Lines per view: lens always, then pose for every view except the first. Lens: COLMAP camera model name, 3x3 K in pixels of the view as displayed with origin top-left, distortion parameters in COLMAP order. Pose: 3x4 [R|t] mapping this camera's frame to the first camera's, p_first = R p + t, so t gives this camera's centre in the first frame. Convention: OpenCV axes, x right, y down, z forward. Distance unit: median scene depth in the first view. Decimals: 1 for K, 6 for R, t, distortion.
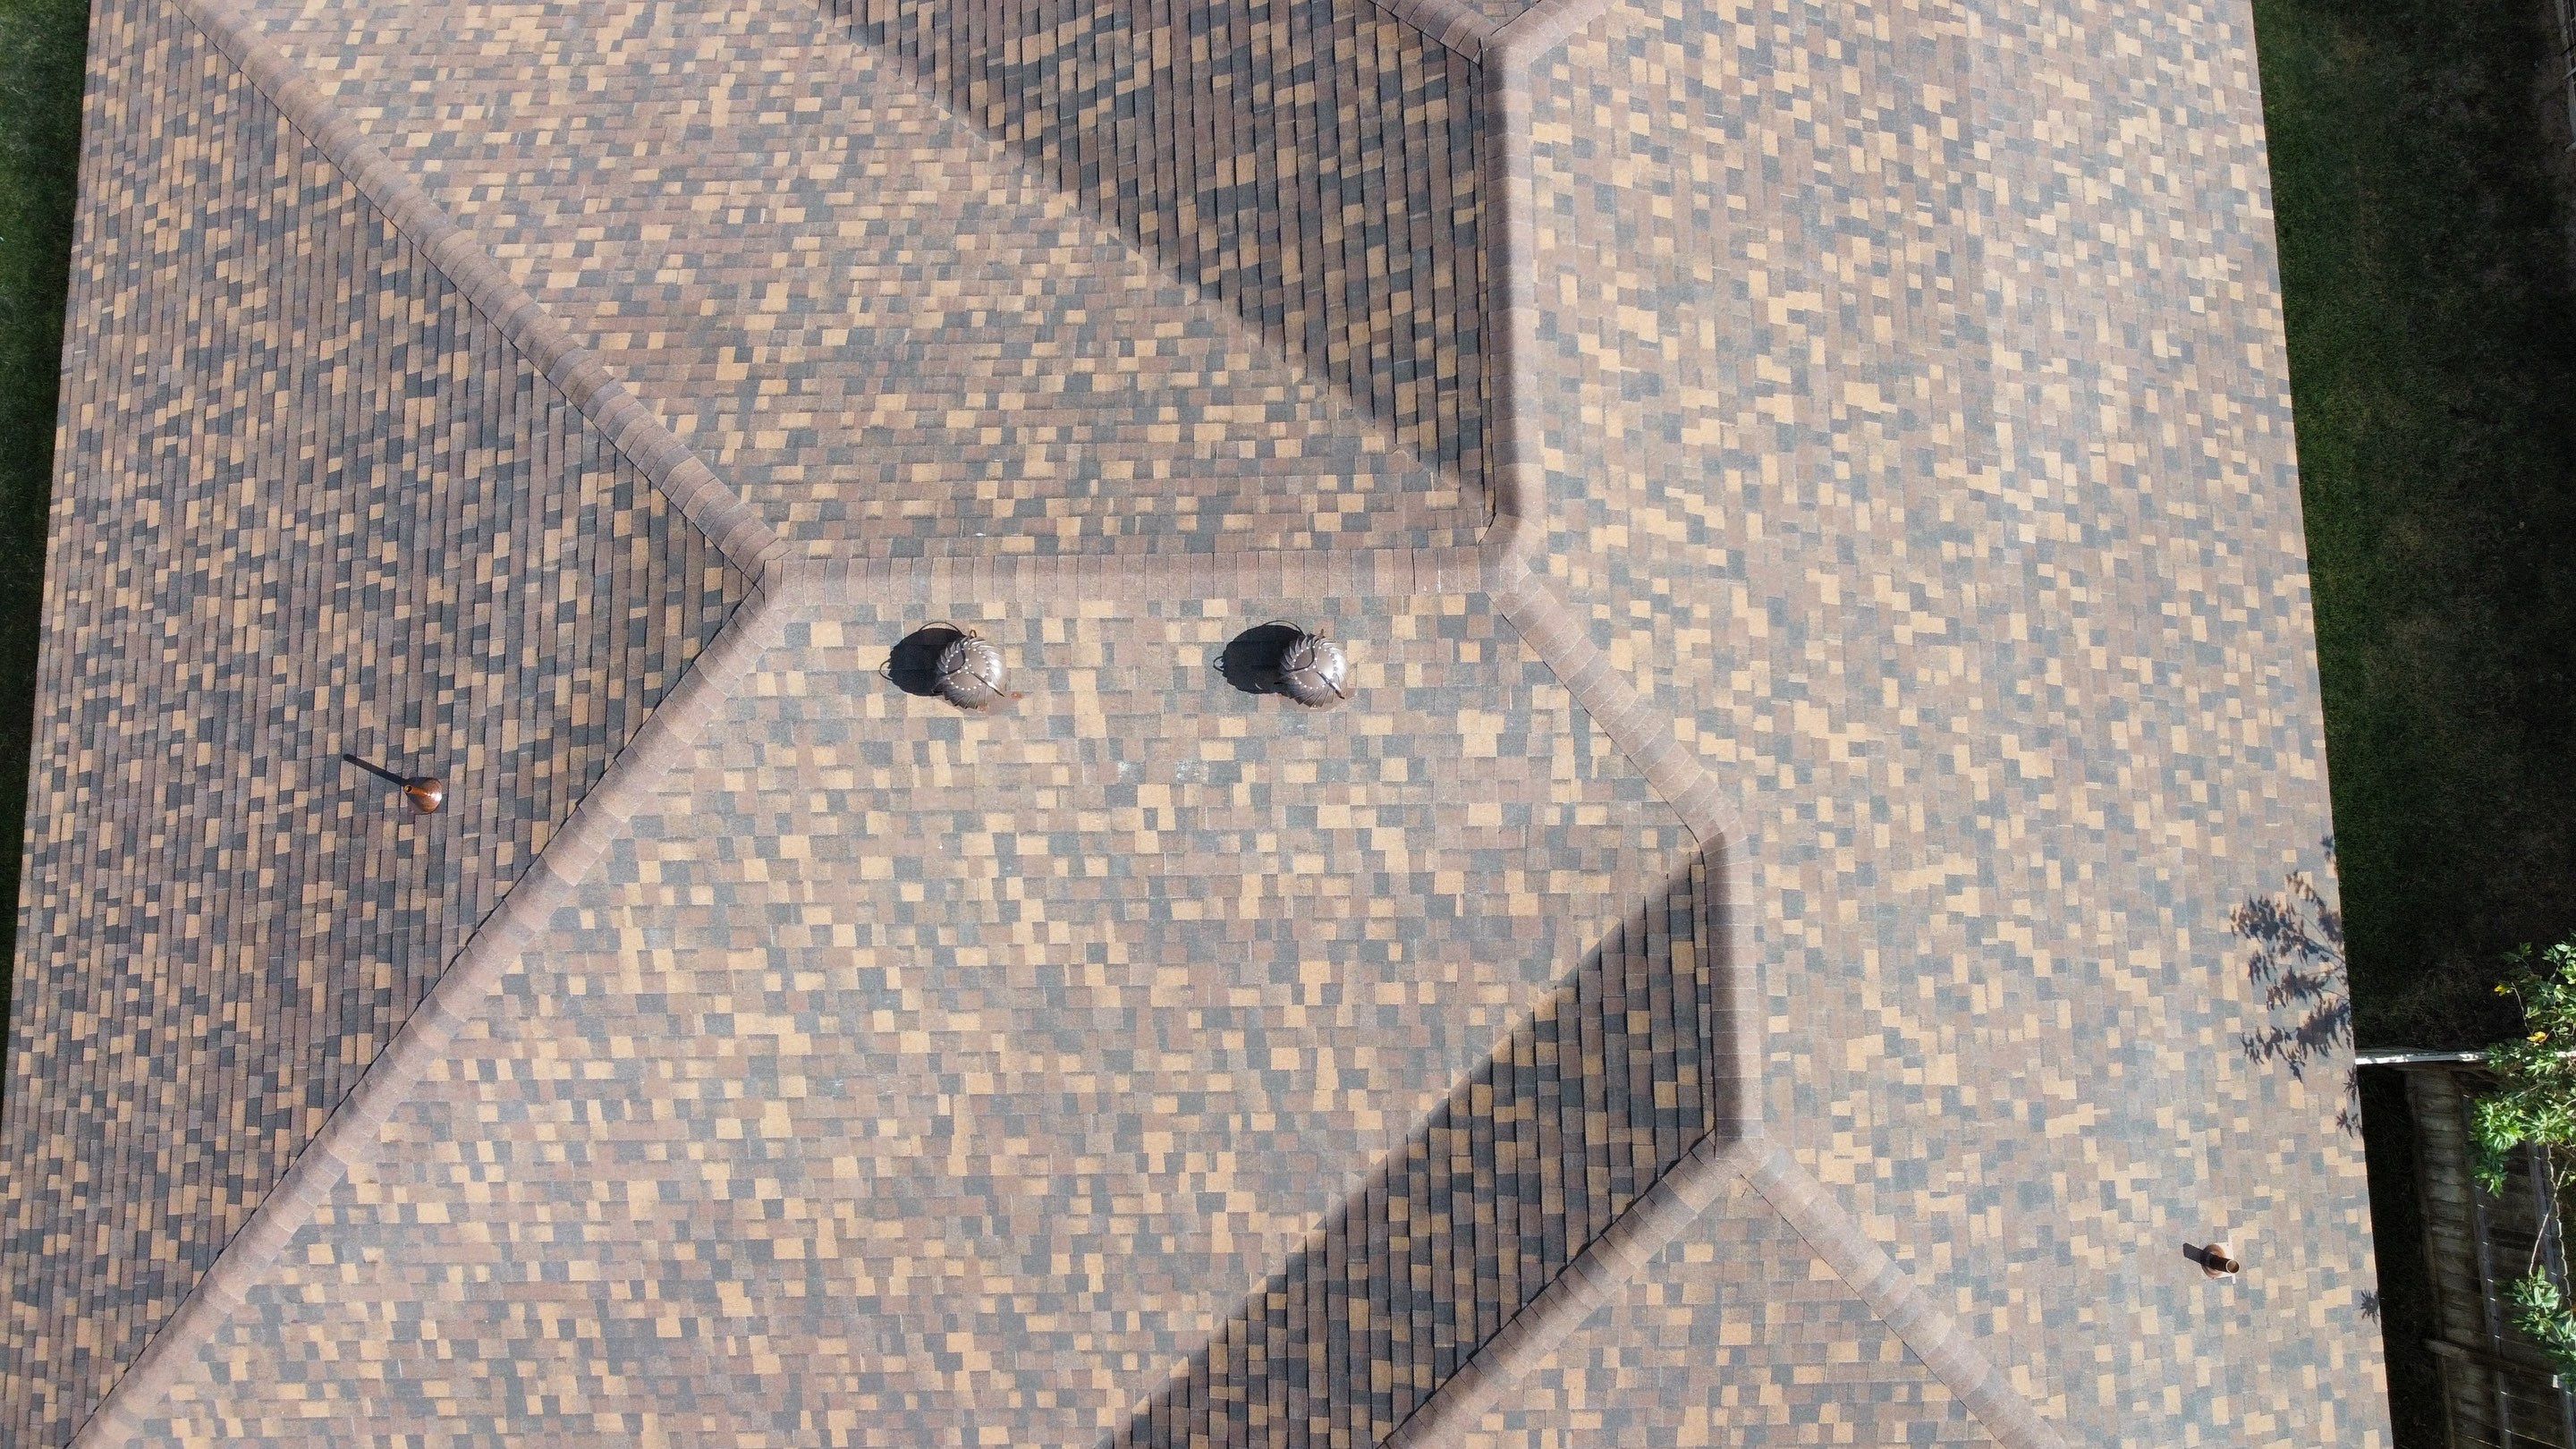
lens RADIAL K [[1945.5, 0, 1283.9], [0, 1945.5, 743.0], [0, 0, 1]] dist [0.010825, -0.022962]
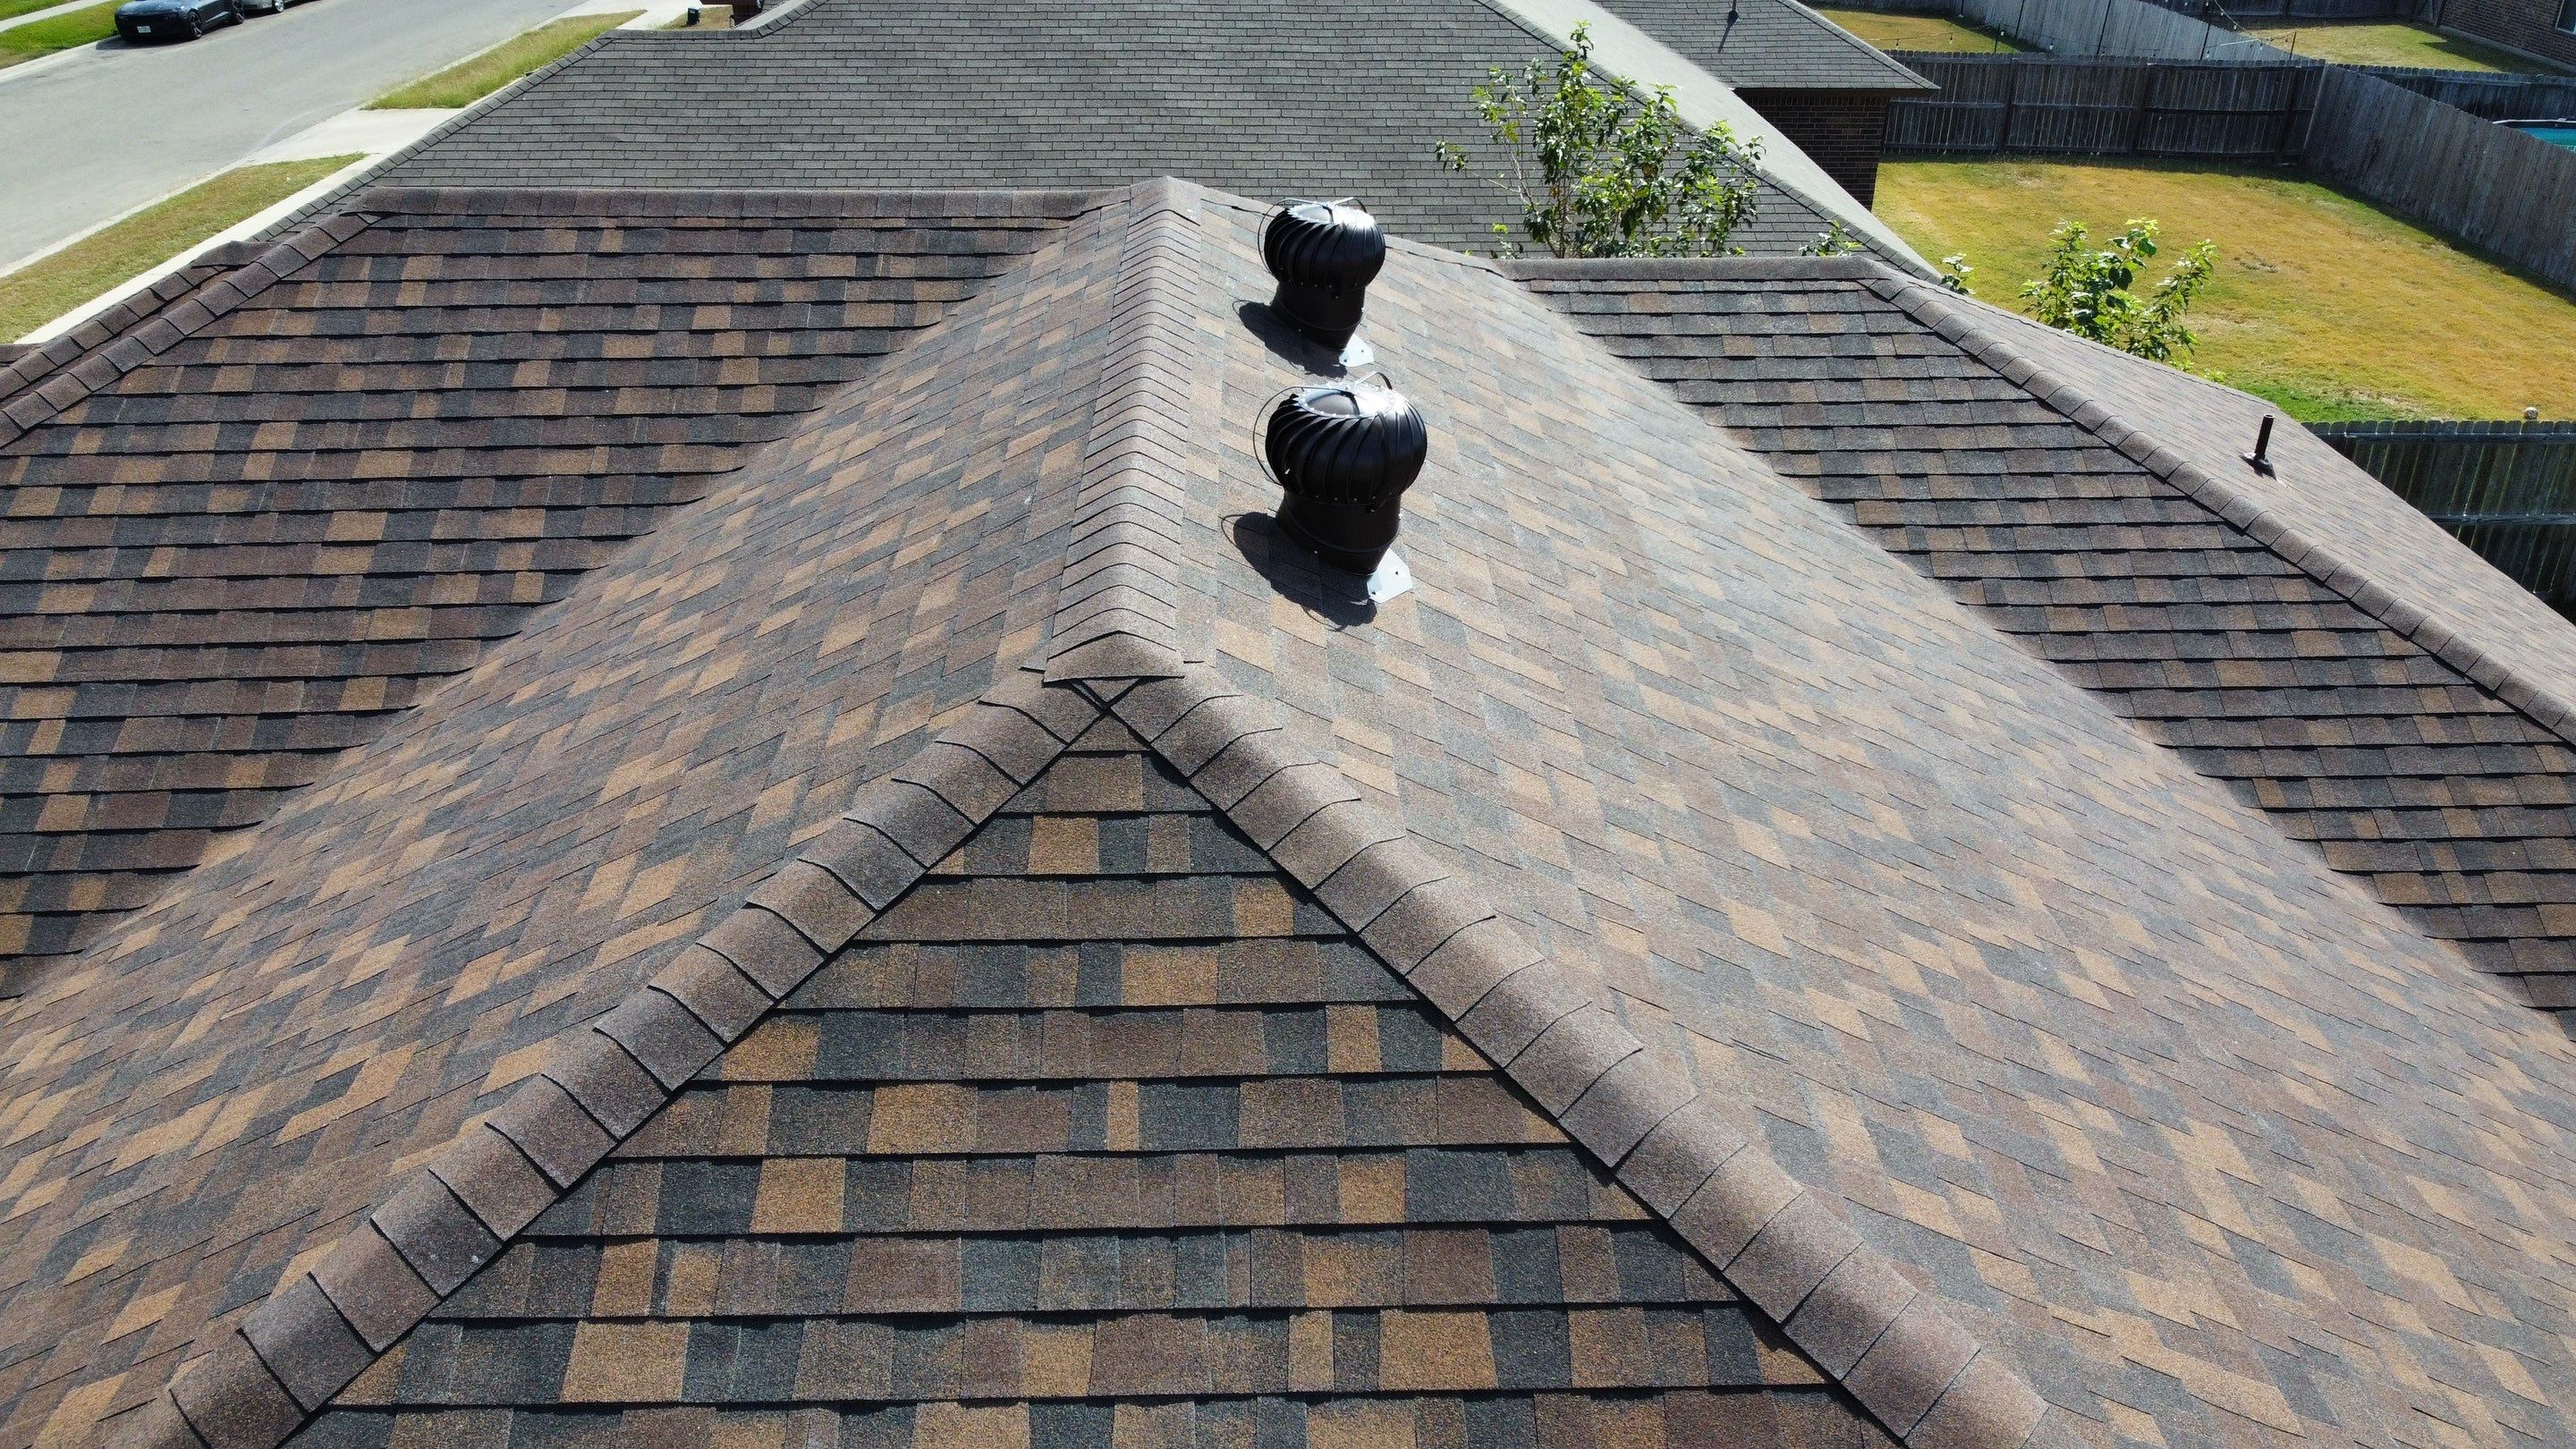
lens RADIAL K [[1945.5, 0, 1283.8], [0, 1945.5, 746.2], [0, 0, 1]] dist [0.010825, -0.022962]
pose [[-0.003957, -0.482468, 0.875905, -0.547586], [0.988192, 0.132279, 0.077327, -0.070381], [-0.153171, 0.865868, 0.476248, 0.766364]]
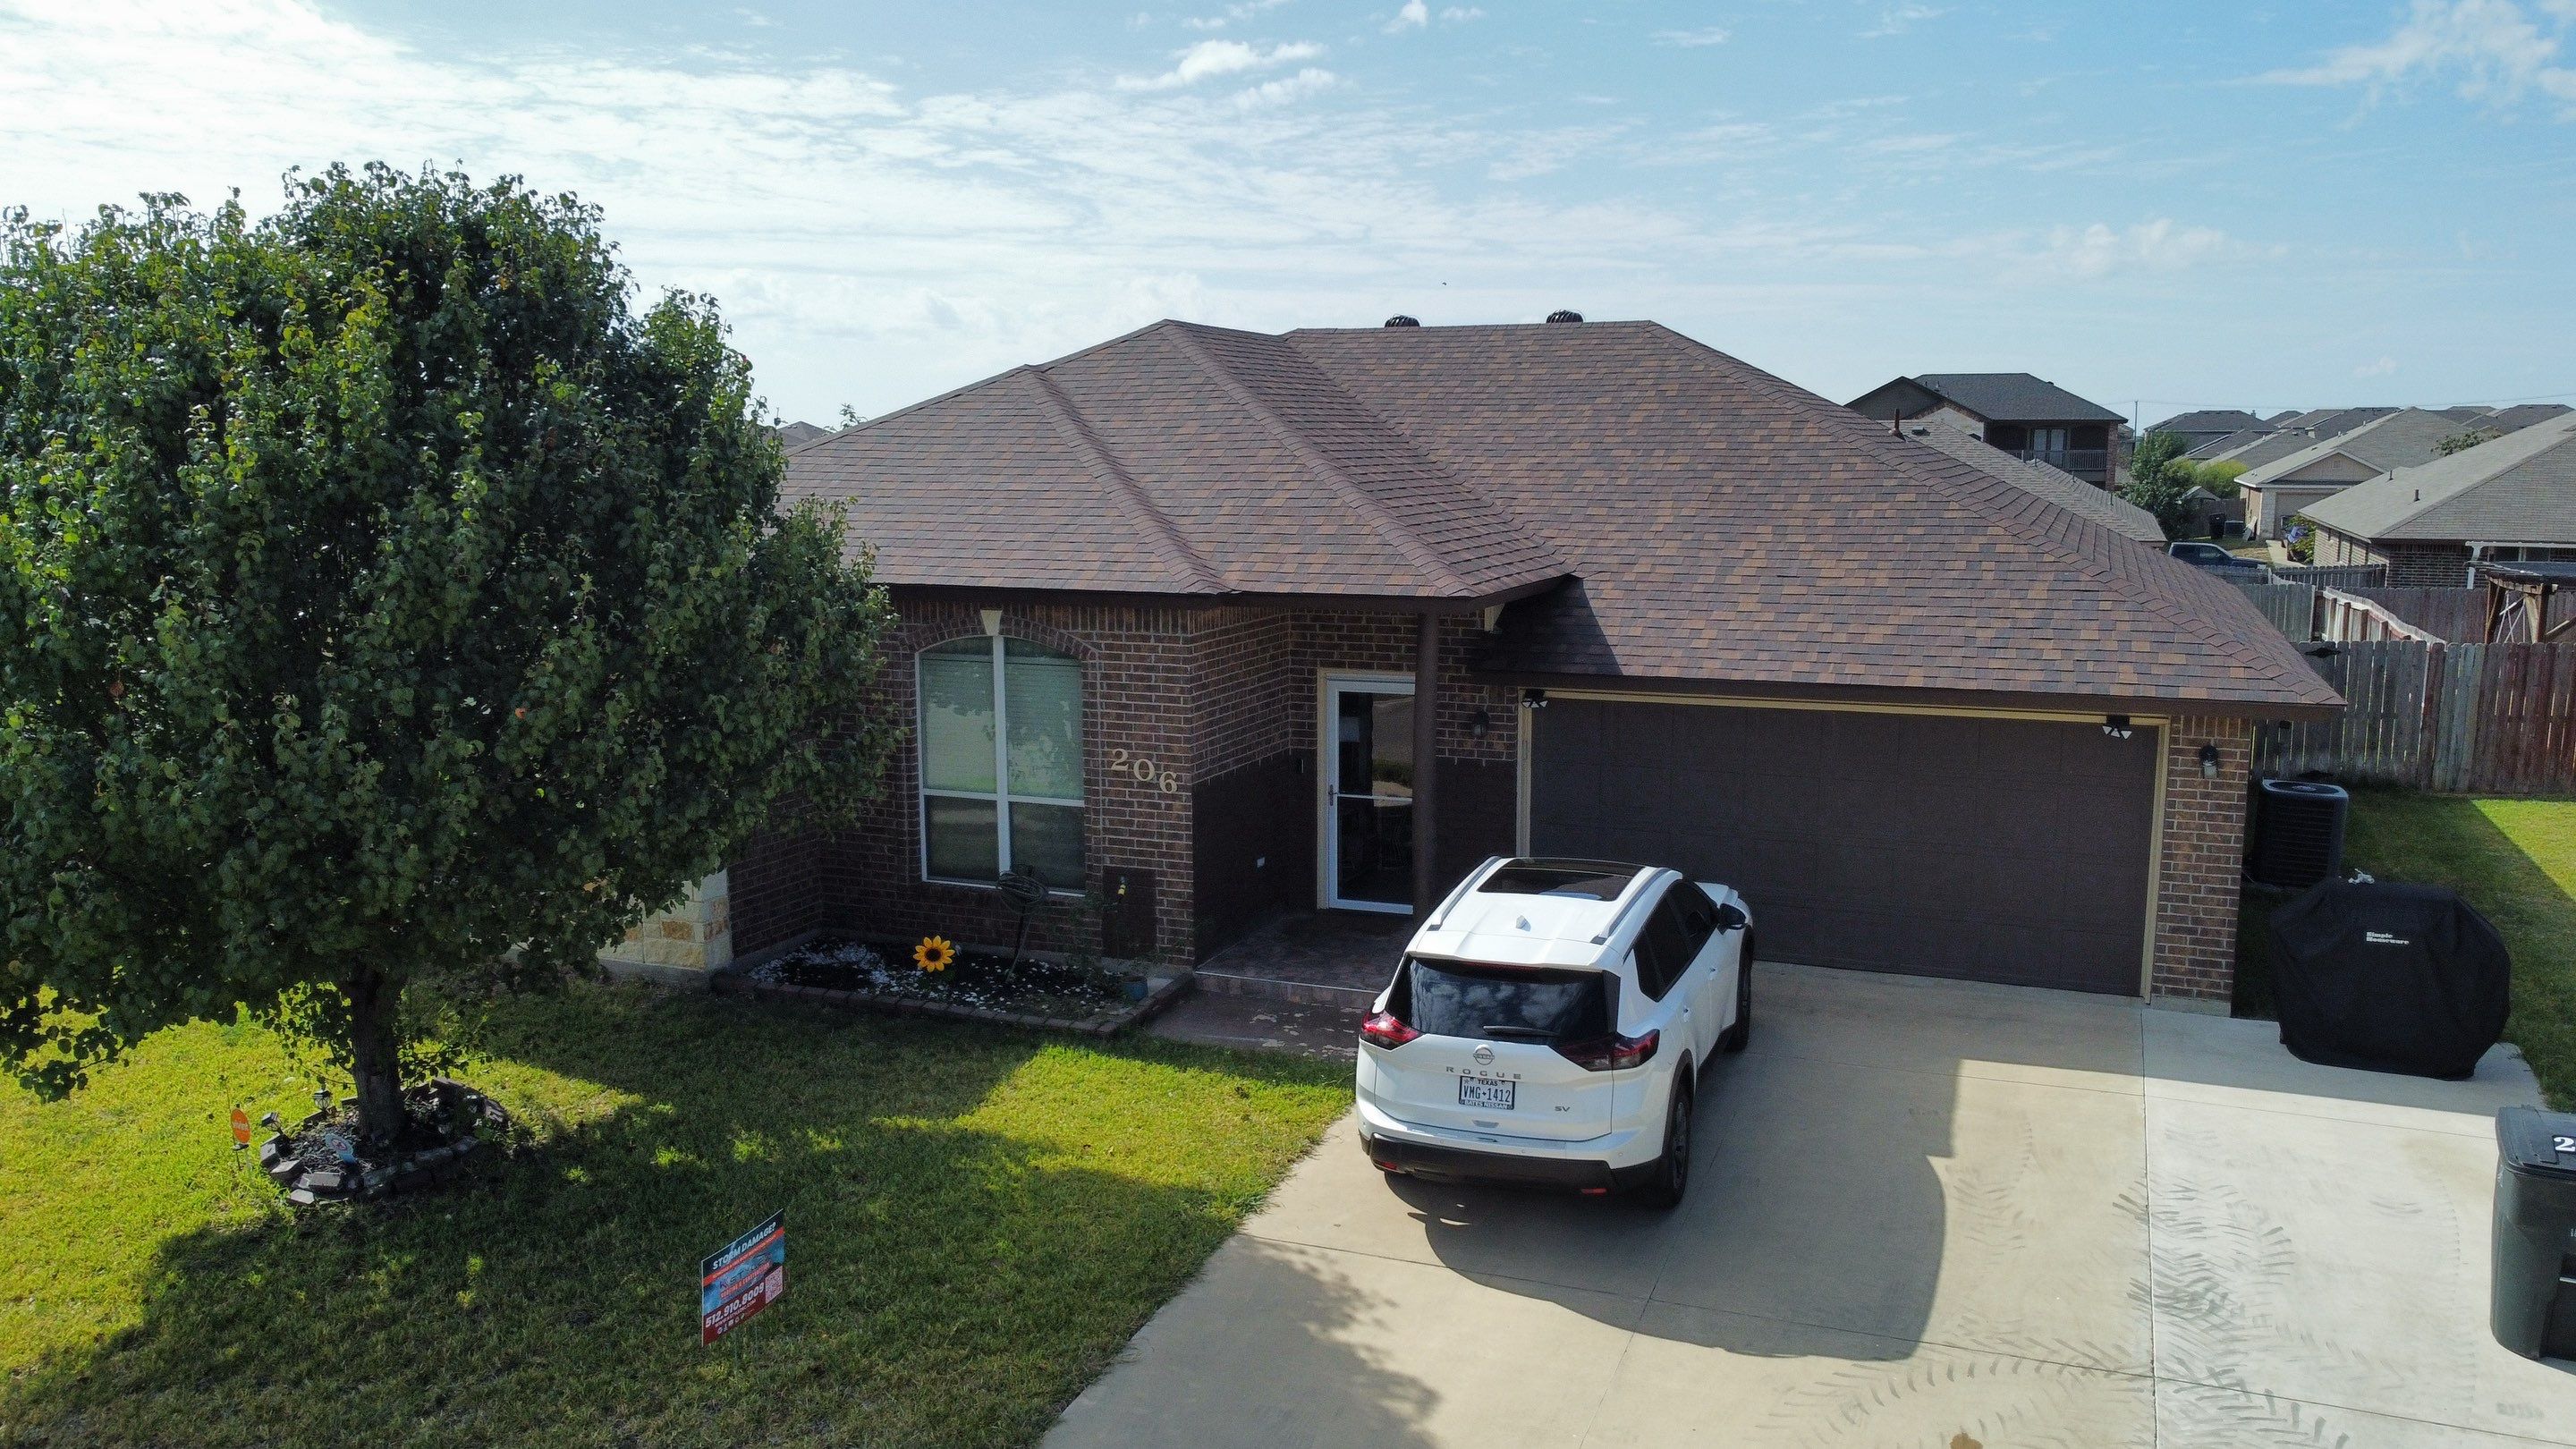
lens RADIAL K [[1945.5, 0, 1288.3], [0, 1945.5, 750.3], [0, 0, 1]] dist [0.010825, -0.022962]
pose [[-0.917320, -0.055821, 0.394218, -0.646227], [0.394623, 0.004030, 0.918834, -1.796029], [-0.052879, 0.998433, 0.018332, 1.285750]]
